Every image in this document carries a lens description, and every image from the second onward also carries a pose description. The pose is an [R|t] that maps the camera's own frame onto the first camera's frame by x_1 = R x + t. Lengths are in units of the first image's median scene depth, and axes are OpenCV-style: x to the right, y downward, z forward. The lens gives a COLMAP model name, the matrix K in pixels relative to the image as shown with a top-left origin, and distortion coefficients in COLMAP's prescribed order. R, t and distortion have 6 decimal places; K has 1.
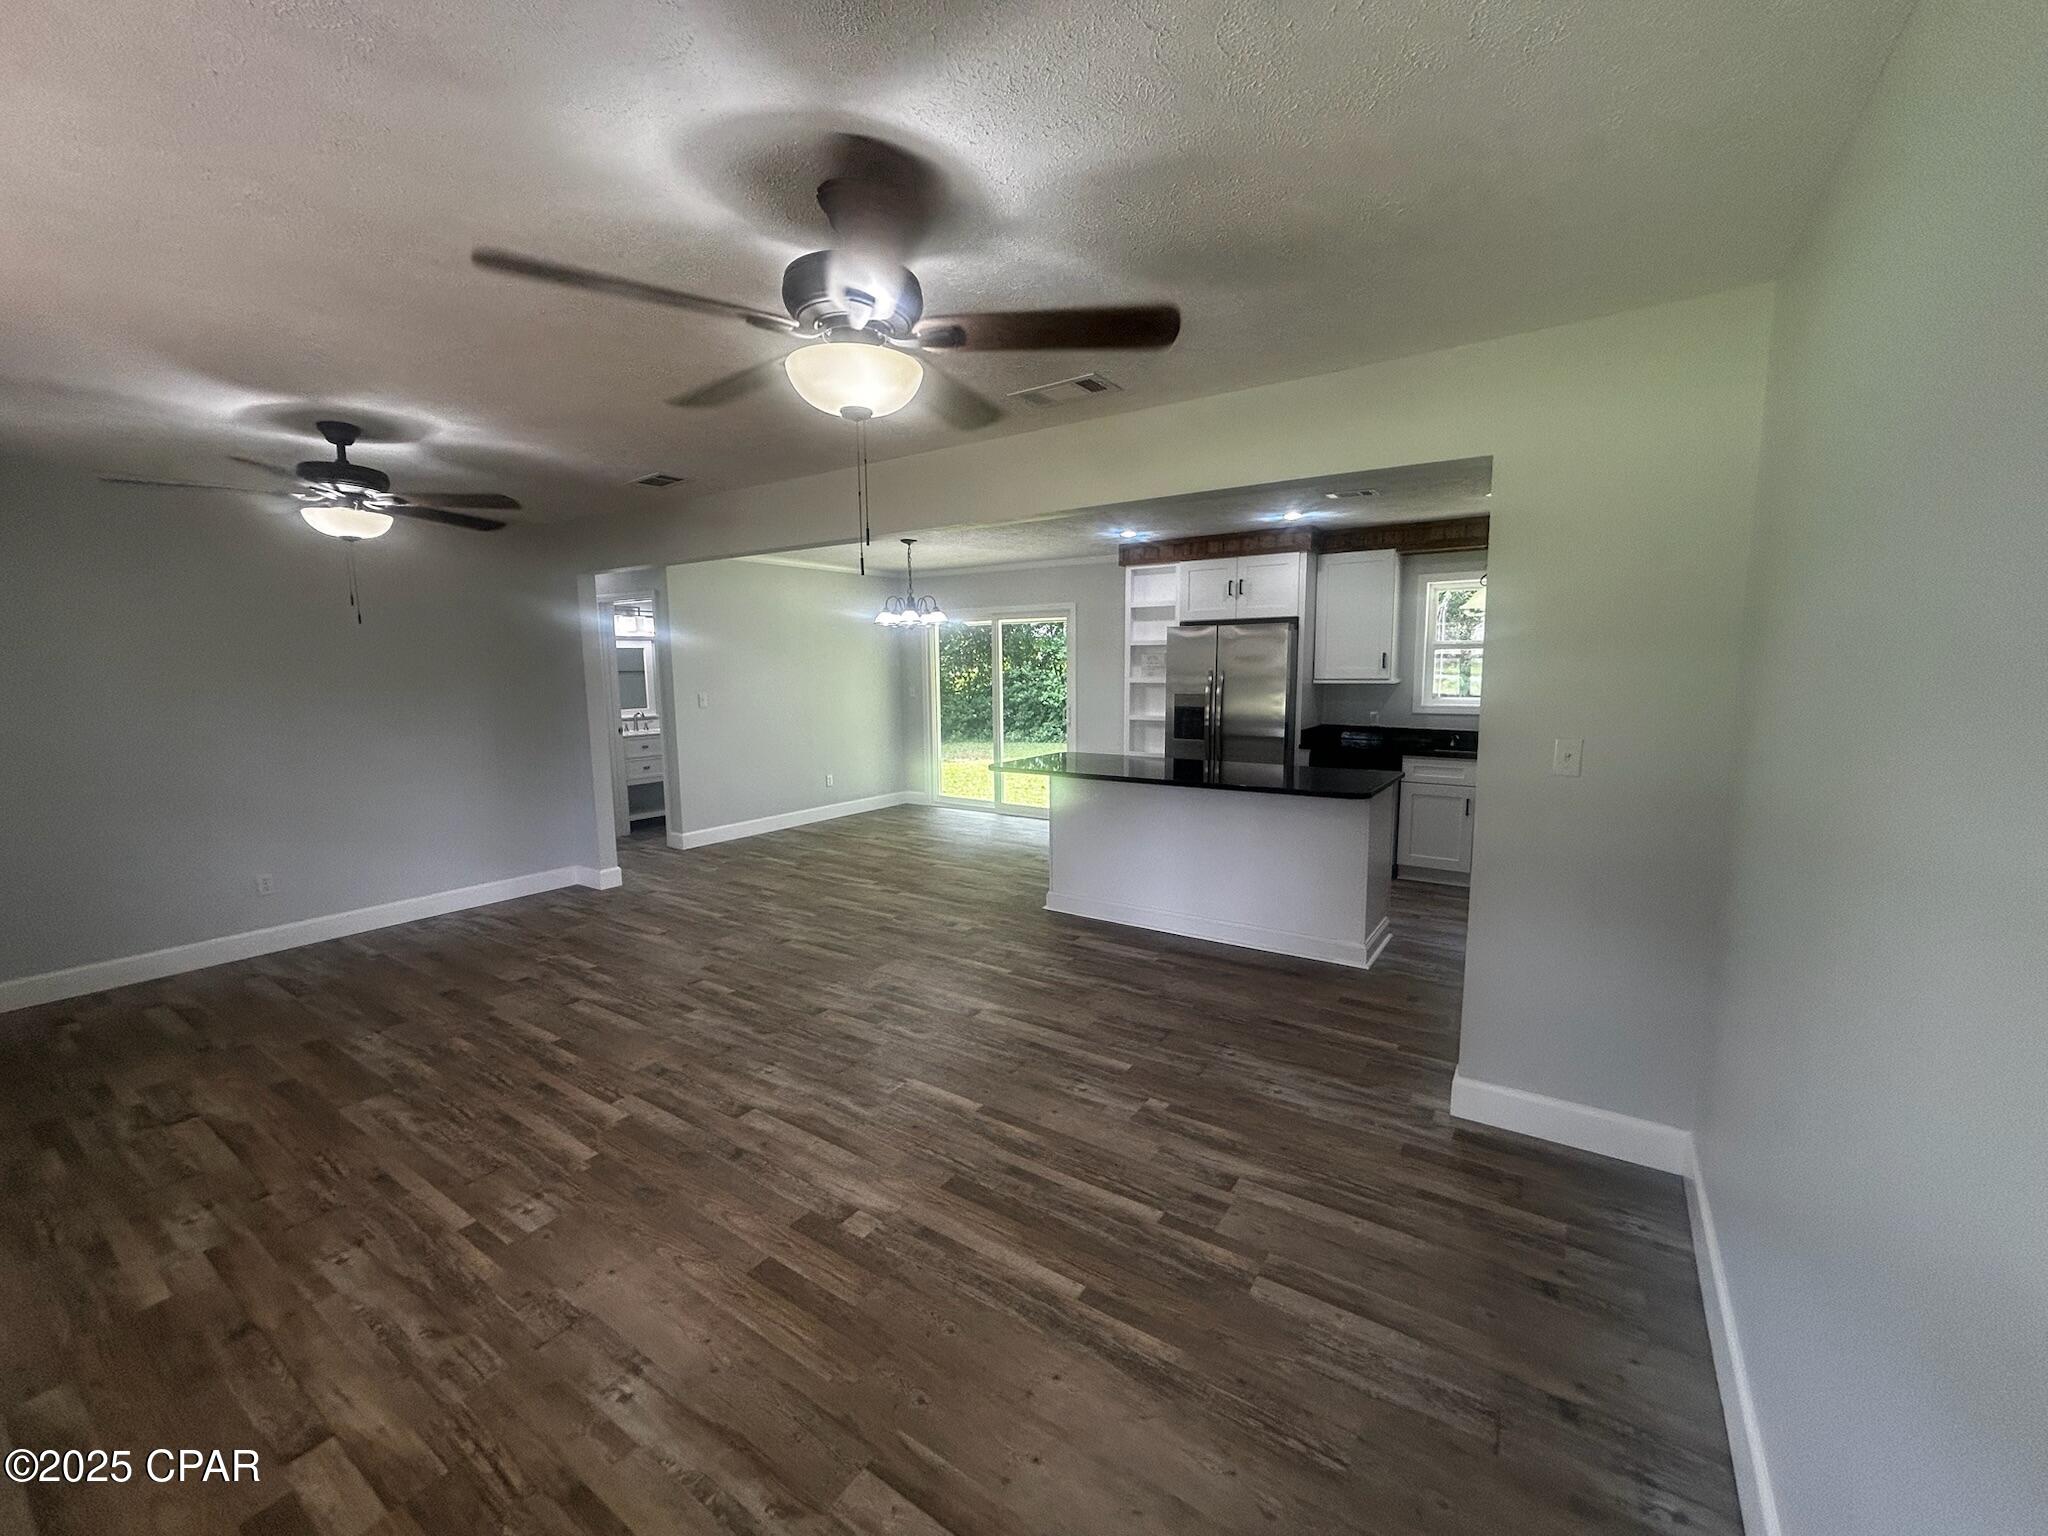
lens RADIAL K [[832.6, 0, 1025.2], [0, 832.6, 761.6], [0, 0, 1]] dist [-0.003429, 0.002084]
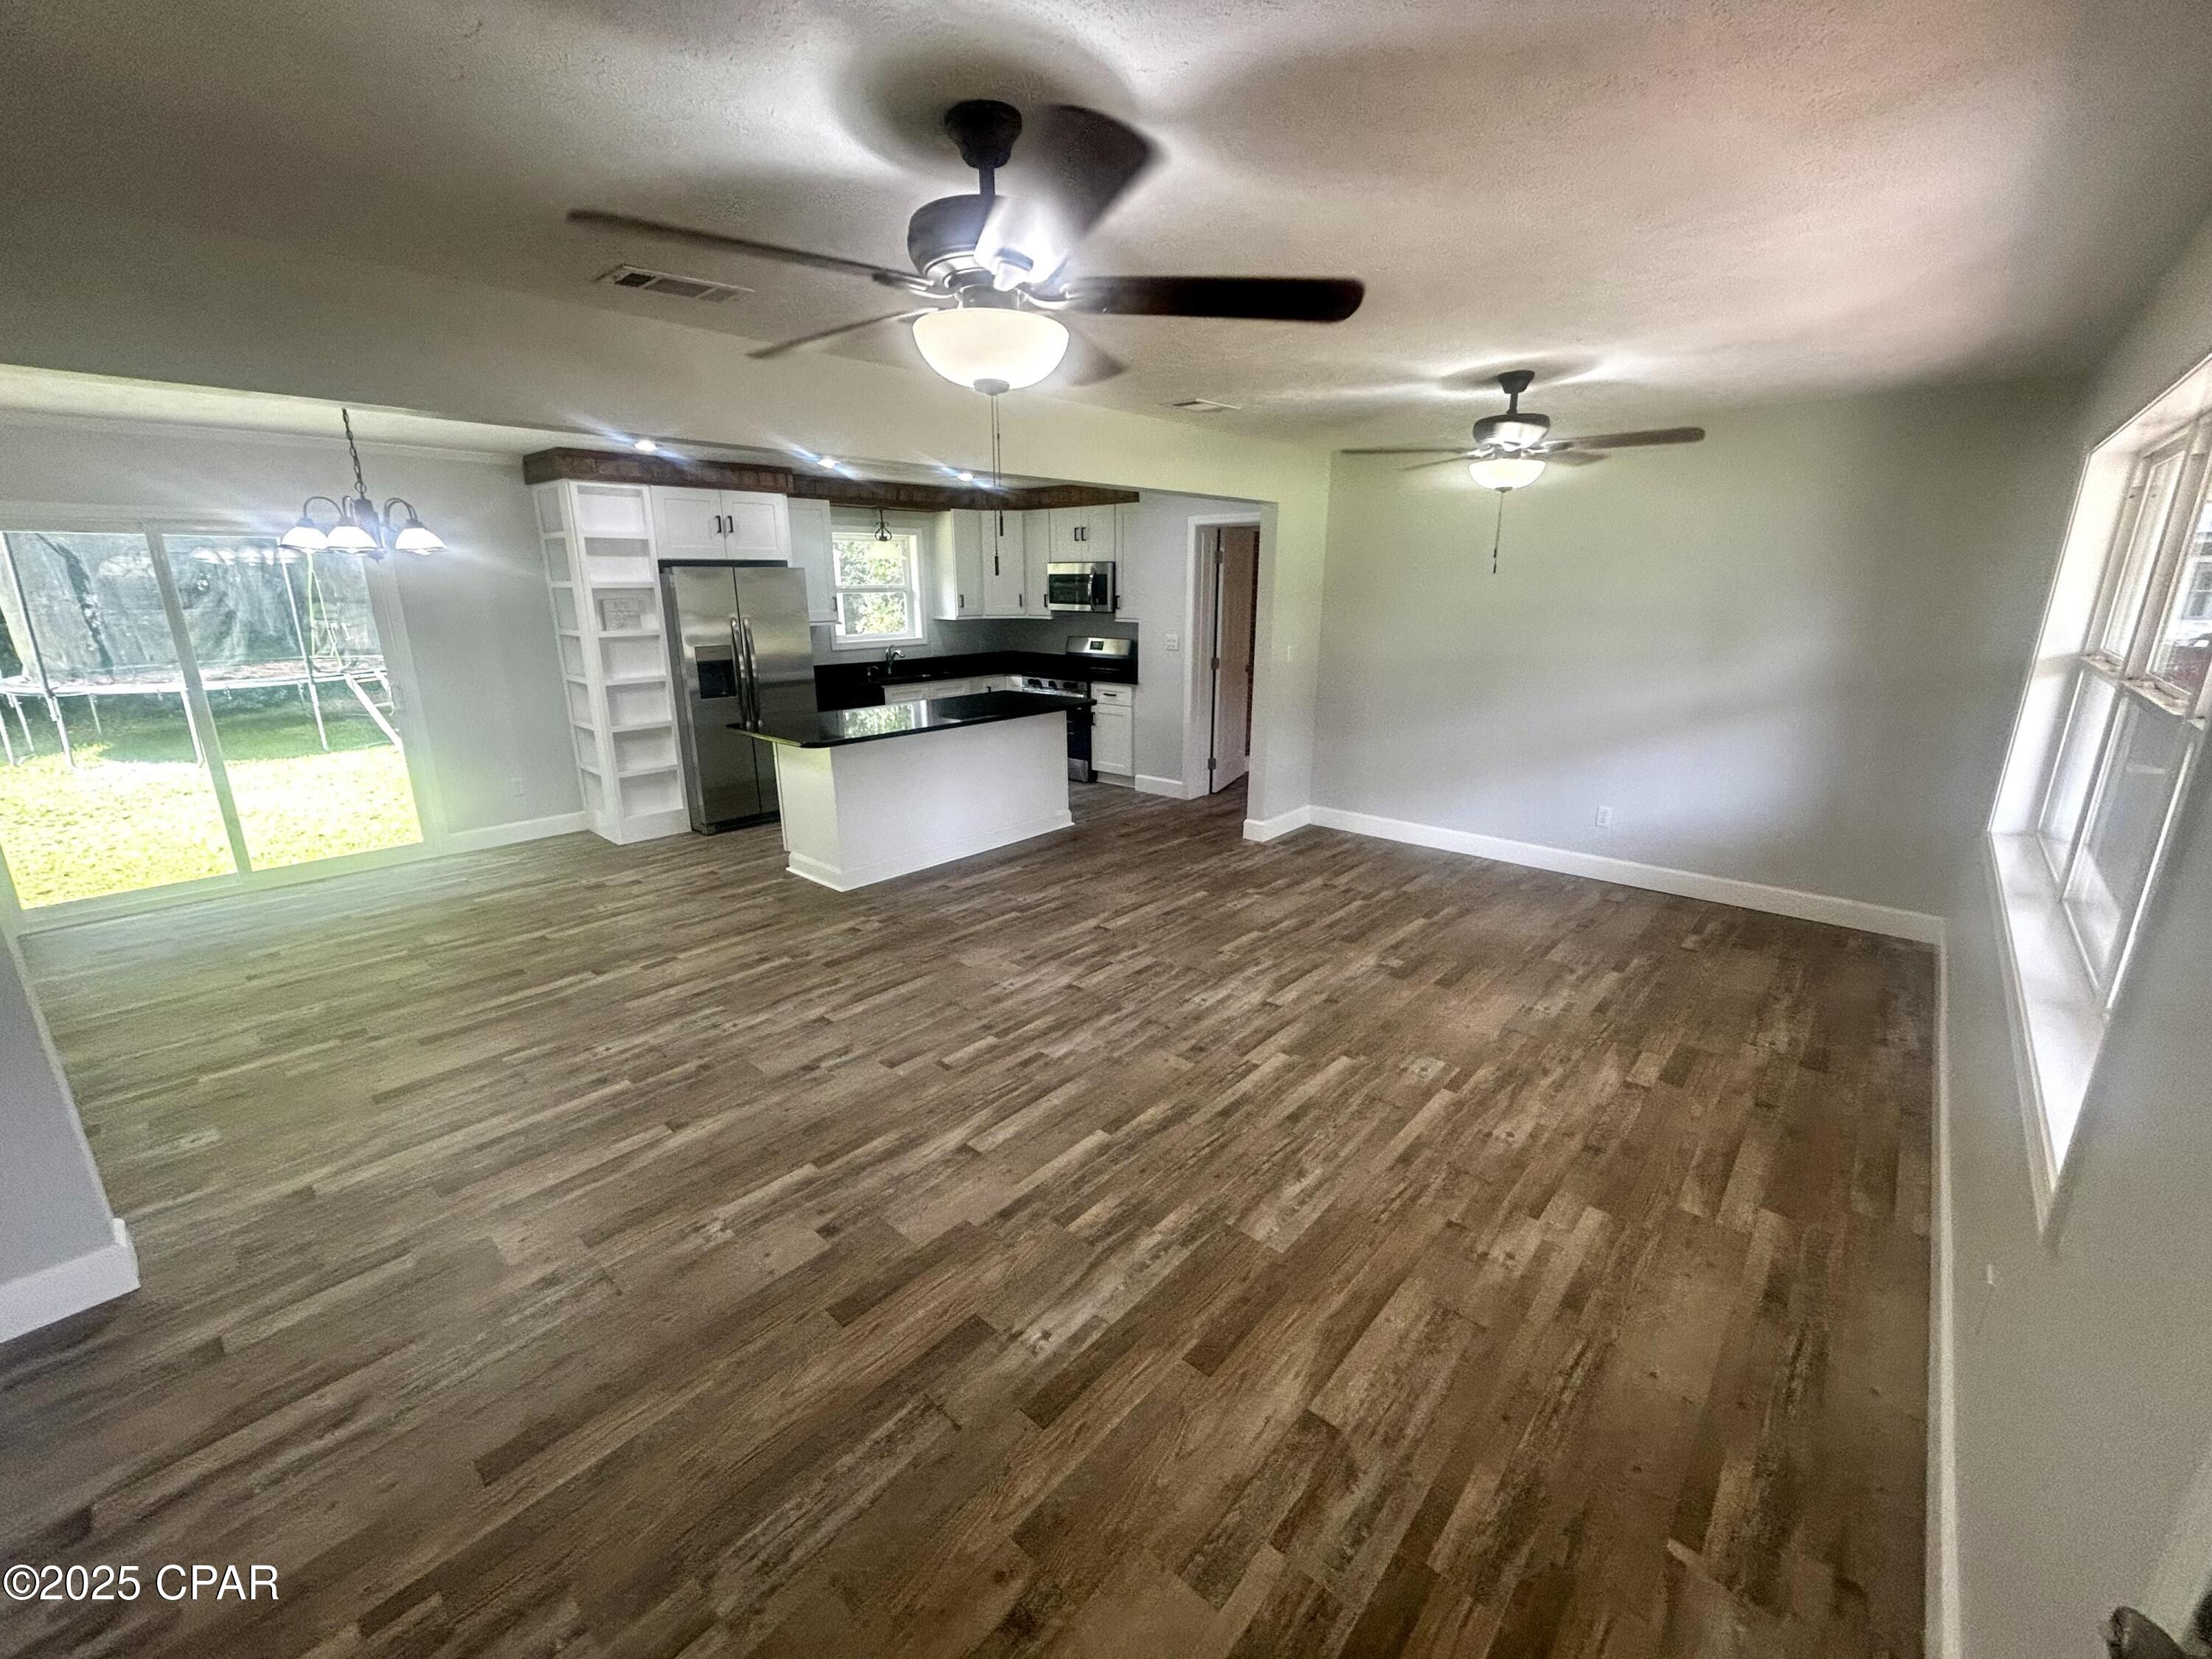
lens RADIAL K [[899.3, 0, 1100.4], [0, 899.3, 819.8], [0, 0, 1]] dist [-0.003429, 0.002084]
pose [[0.137109, -0.248686, 0.958831, -1.171814], [0.120053, 0.965009, 0.233121, -0.126420], [-0.983254, 0.083148, 0.162167, 0.765065]]
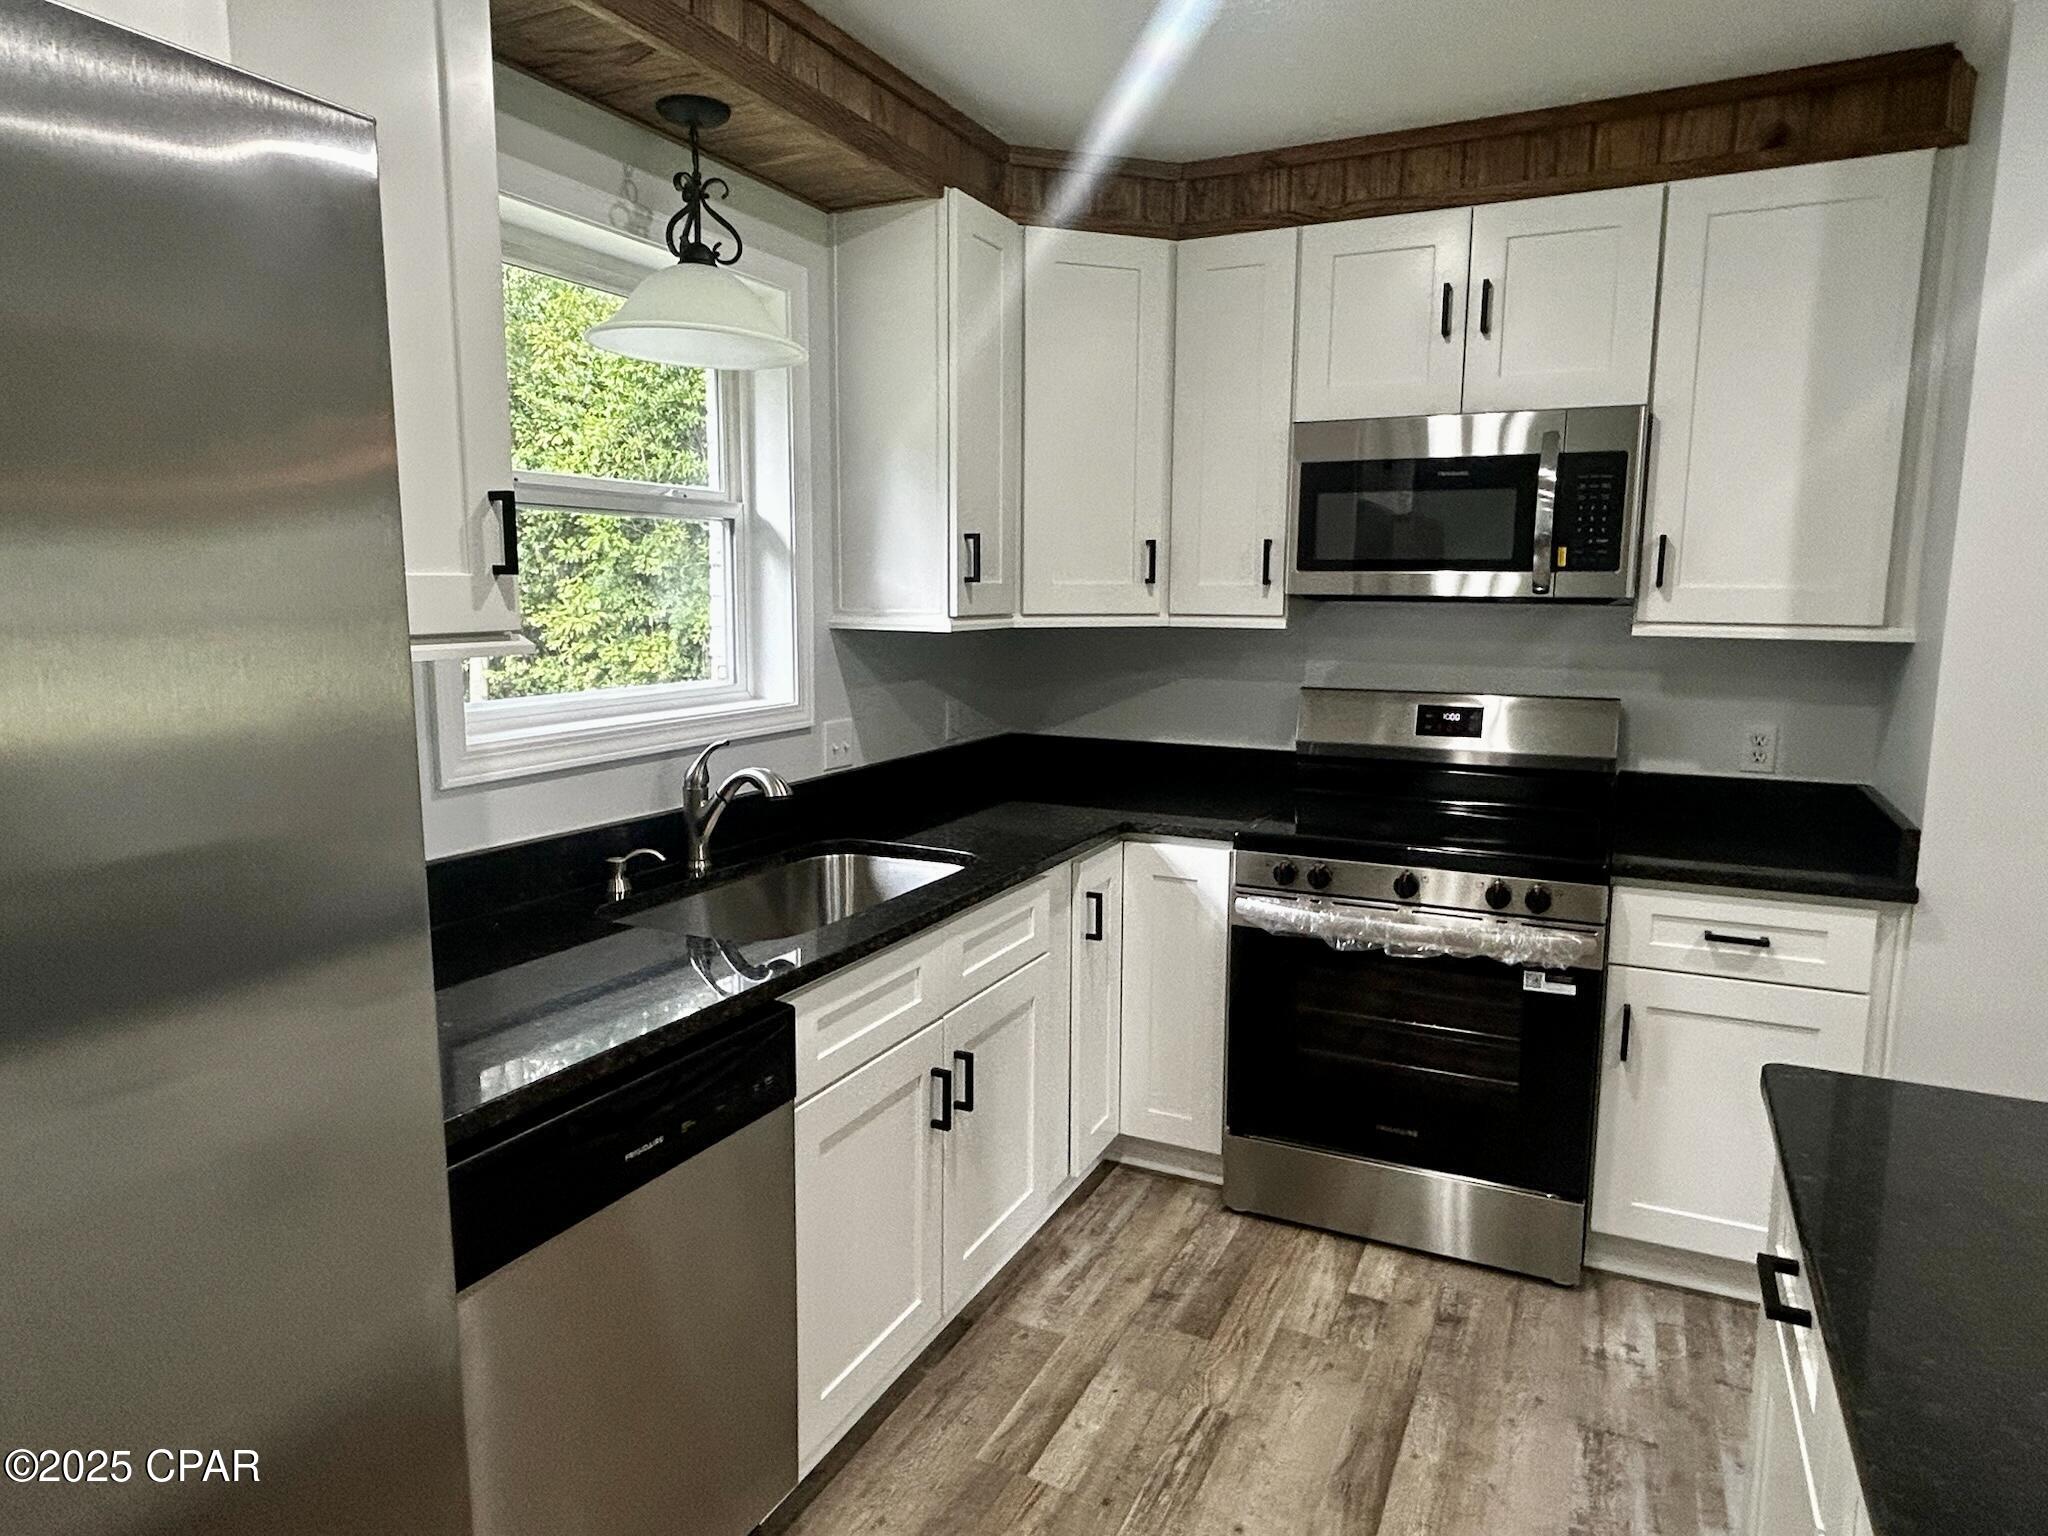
lens RADIAL K [[1216.2, 0, 1021.8], [0, 1216.2, 758.8], [0, 0, 1]] dist [-0.002096, -0.000265]
pose [[-0.130053, -0.132806, 0.982573, 0.231023], [0.112776, 0.982576, 0.147733, -0.156002], [-0.985072, 0.130024, -0.112809, 1.462477]]
